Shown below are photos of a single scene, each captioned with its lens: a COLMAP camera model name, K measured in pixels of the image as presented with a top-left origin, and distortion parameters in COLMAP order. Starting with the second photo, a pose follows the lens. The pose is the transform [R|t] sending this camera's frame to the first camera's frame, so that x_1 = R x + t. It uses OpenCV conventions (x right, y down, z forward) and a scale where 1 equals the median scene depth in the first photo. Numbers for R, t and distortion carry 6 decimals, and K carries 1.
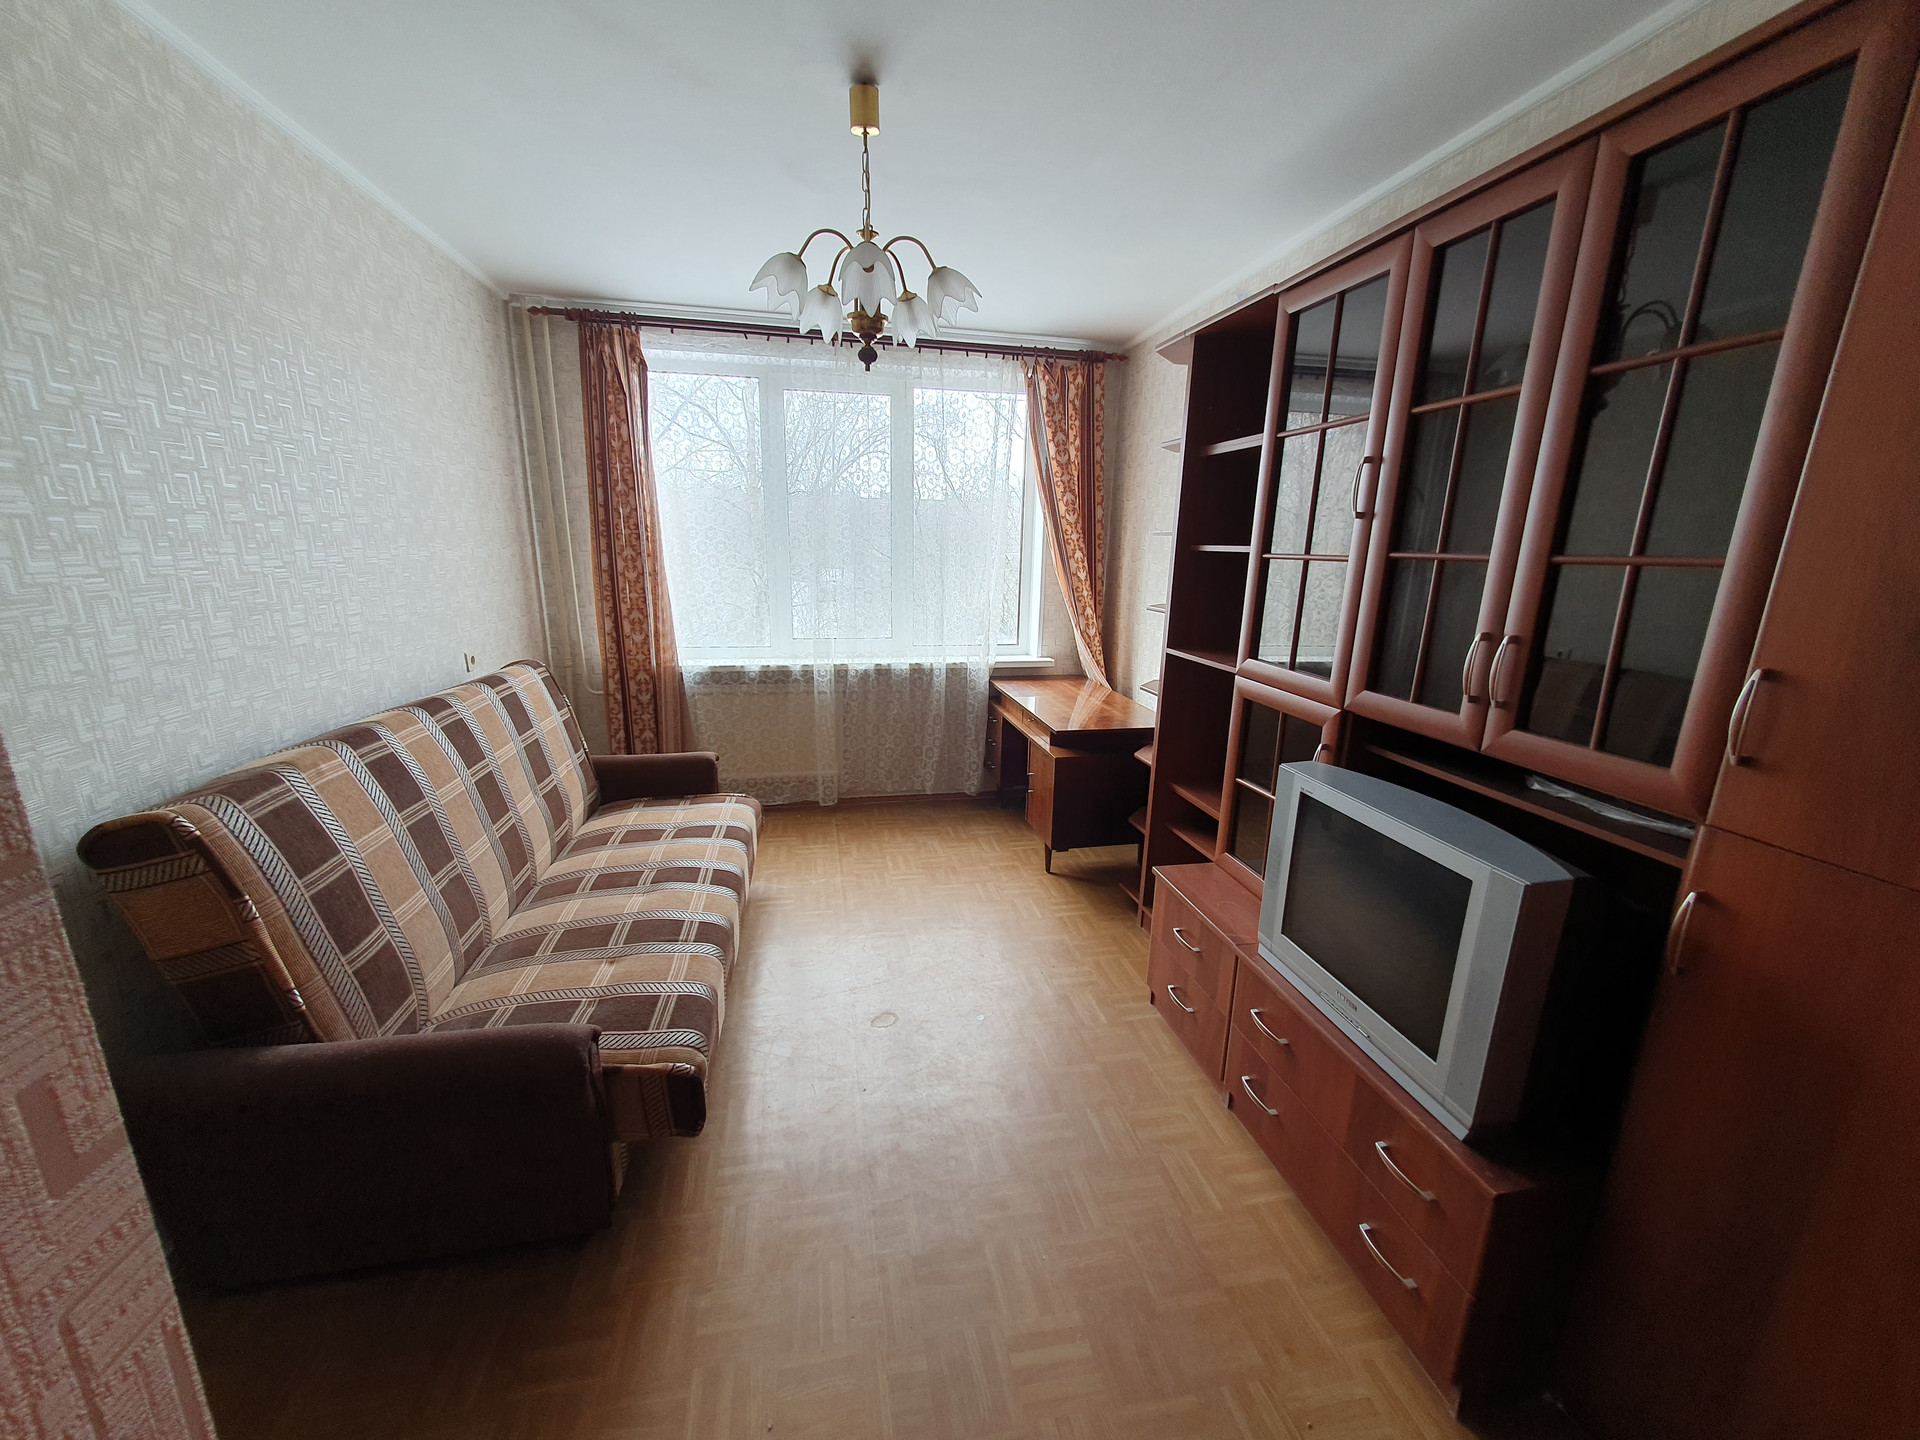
lens RADIAL K [[751.7, 0, 964.1], [0, 751.7, 729.8], [0, 0, 1]] dist [0.001373, 0.000369]
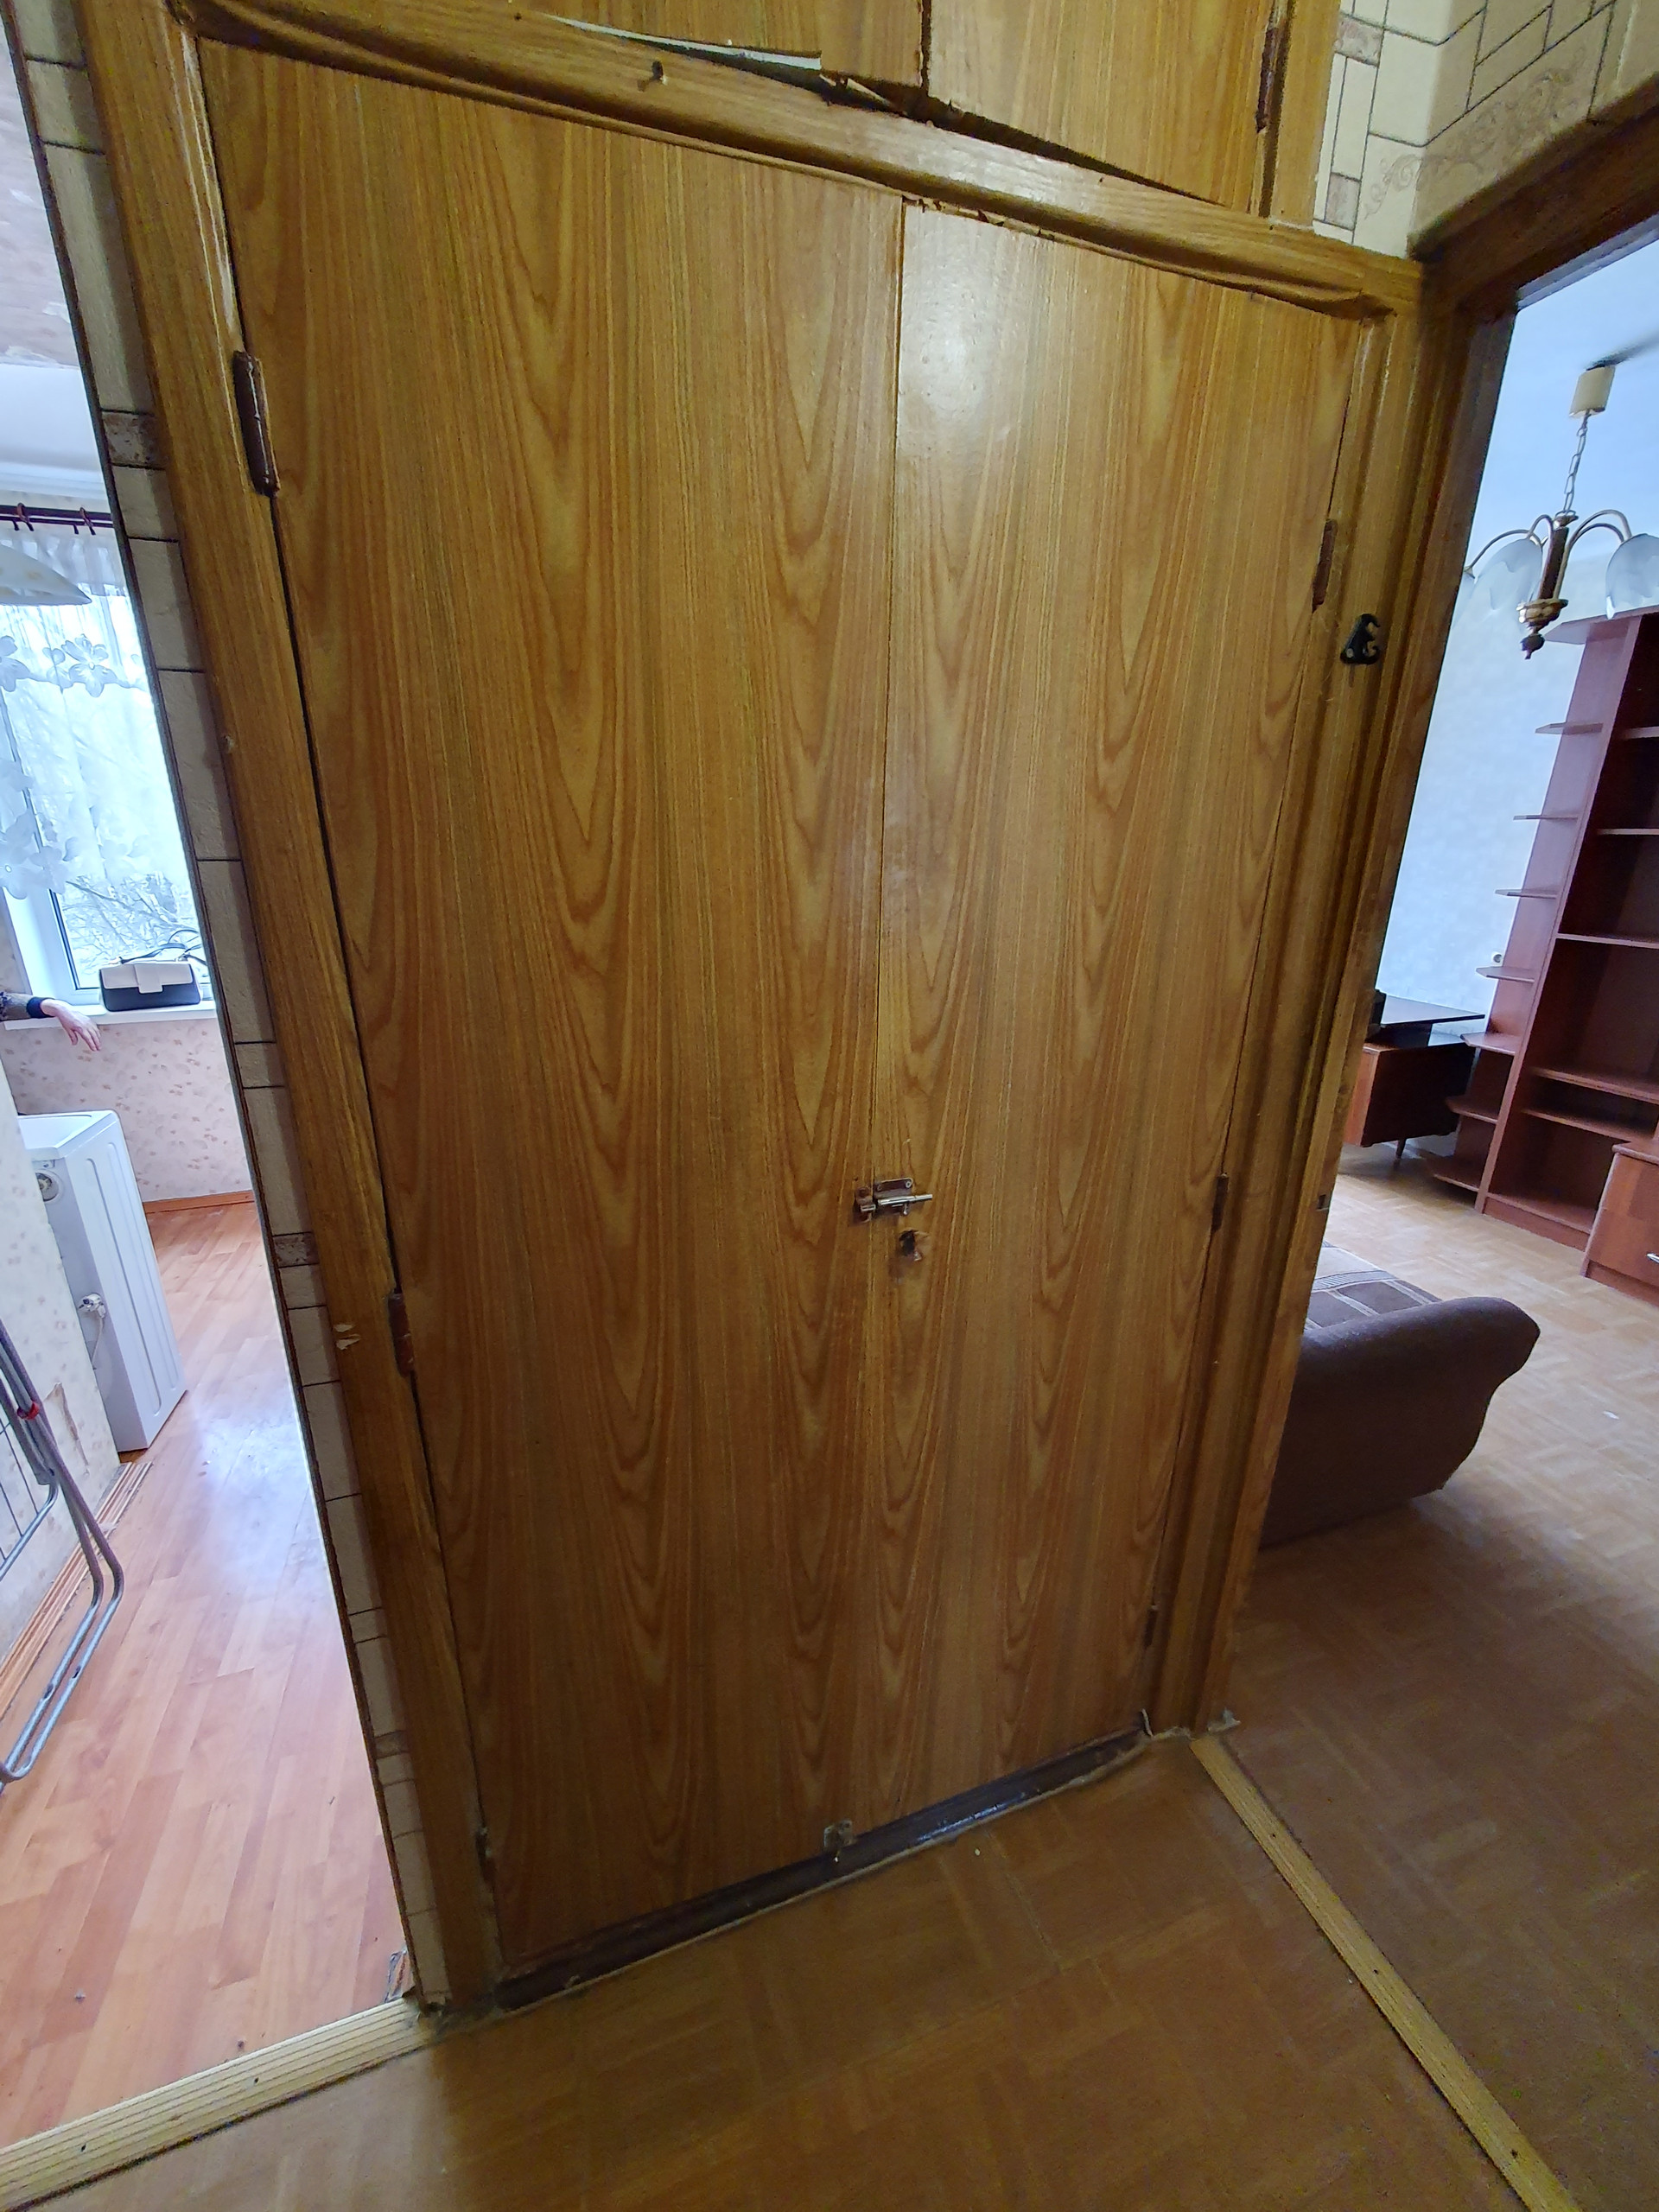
lens RADIAL K [[866.1, 0, 823.1], [0, 866.1, 1112.2], [0, 0, 1]] dist [0.001373, 0.000369]
pose [[0.992325, -0.055846, 0.110332, -0.596418], [0.047377, 0.995832, 0.077942, -0.004774], [-0.114225, -0.072117, 0.990834, -0.040356]]
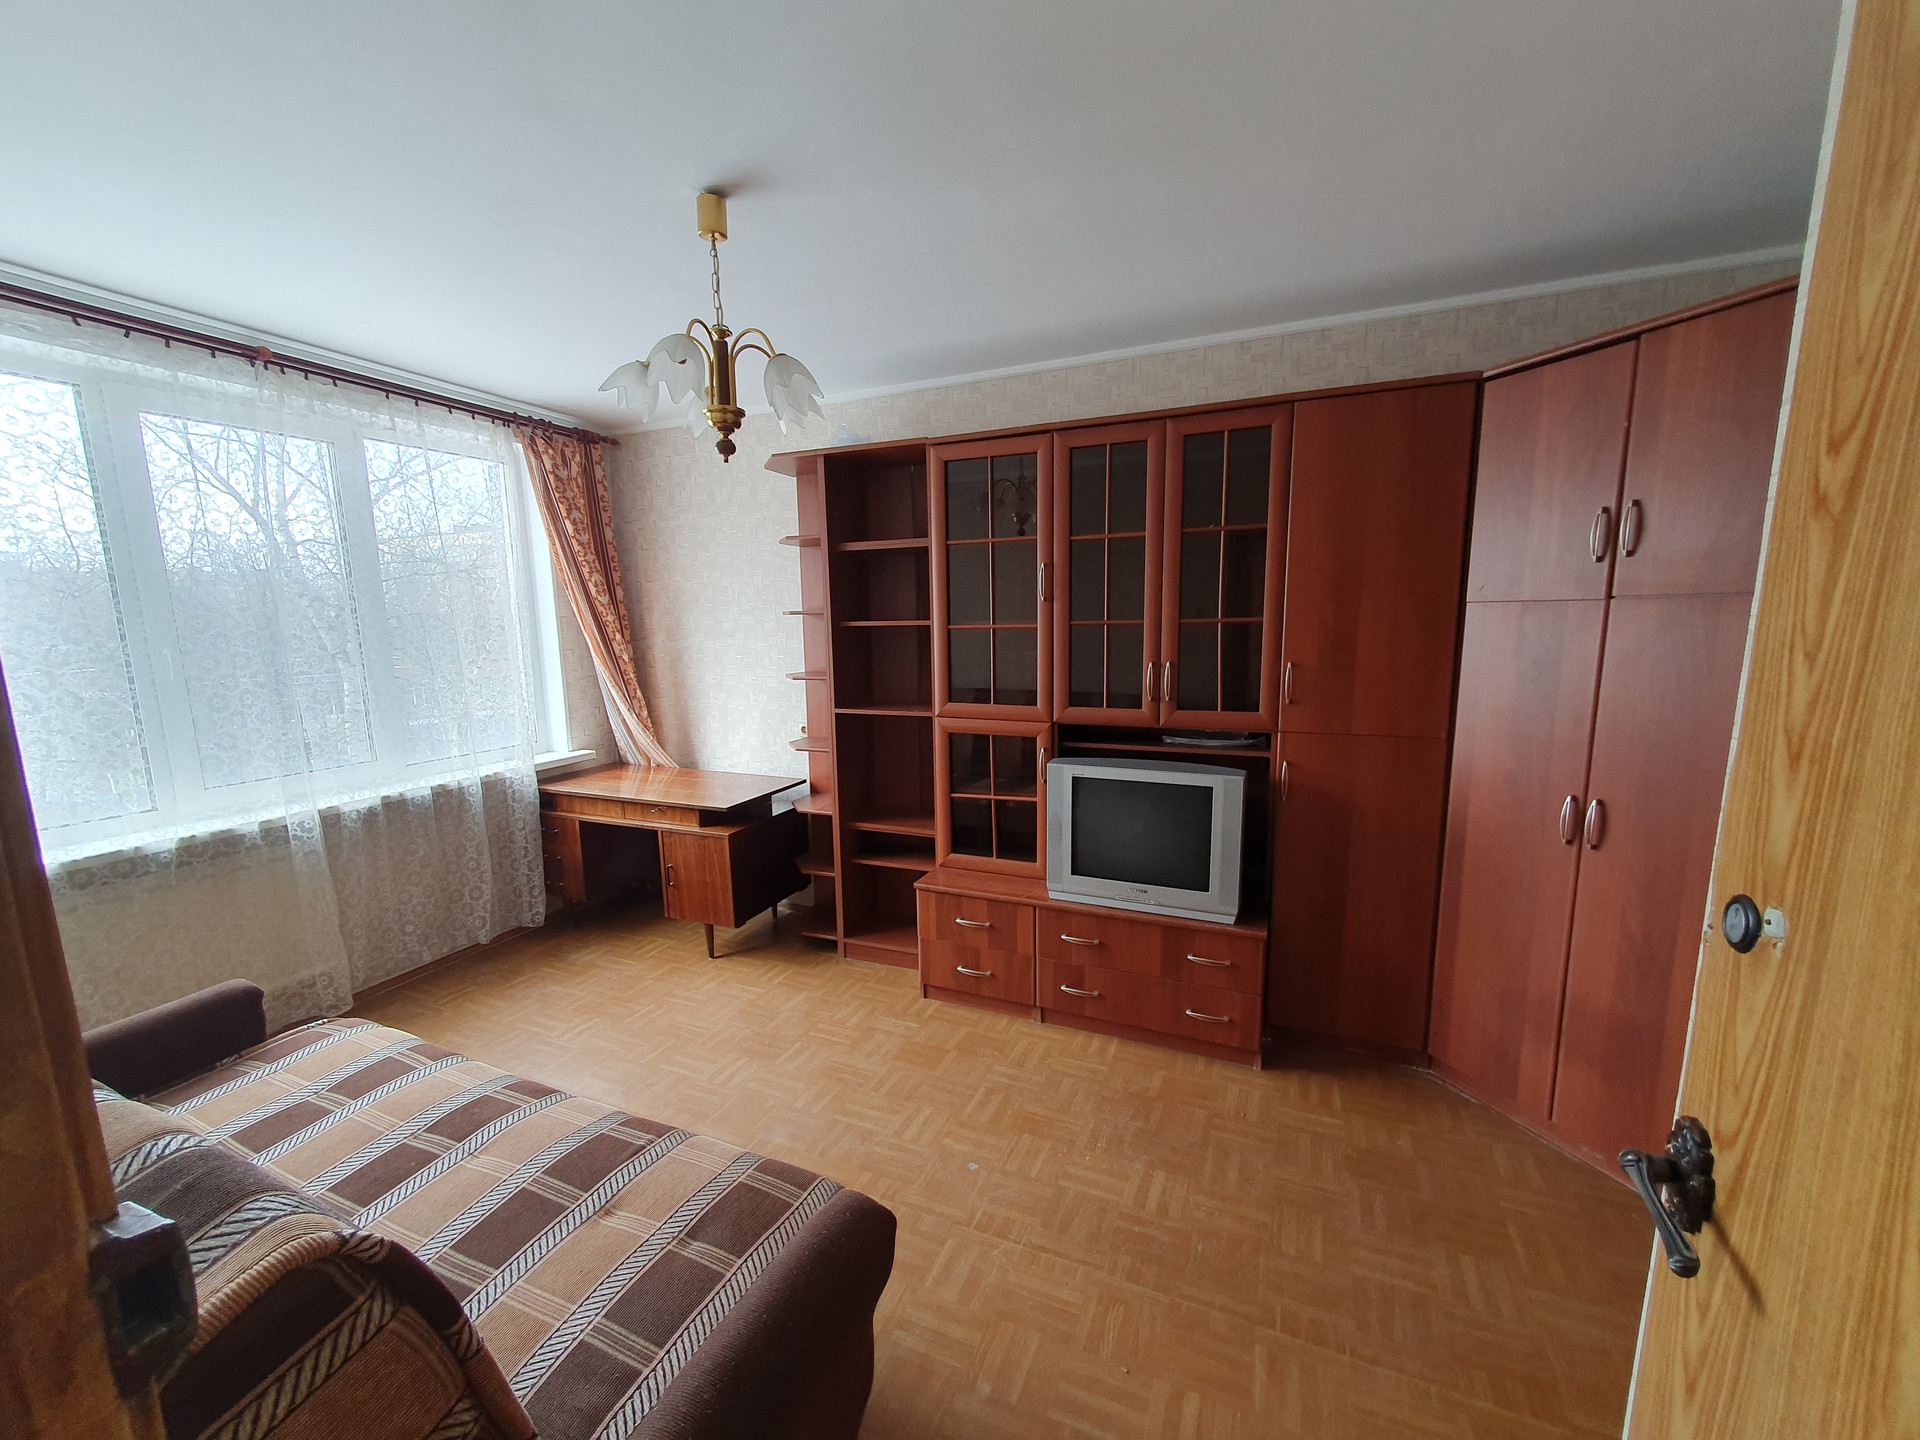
lens RADIAL K [[751.7, 0, 958.2], [0, 751.7, 727.3], [0, 0, 1]] dist [0.001373, 0.000369]
pose [[0.580031, -0.151540, 0.800375, -0.390282], [0.226525, 0.973796, 0.020213, -0.042735], [-0.782465, 0.169581, 0.599159, 0.109422]]
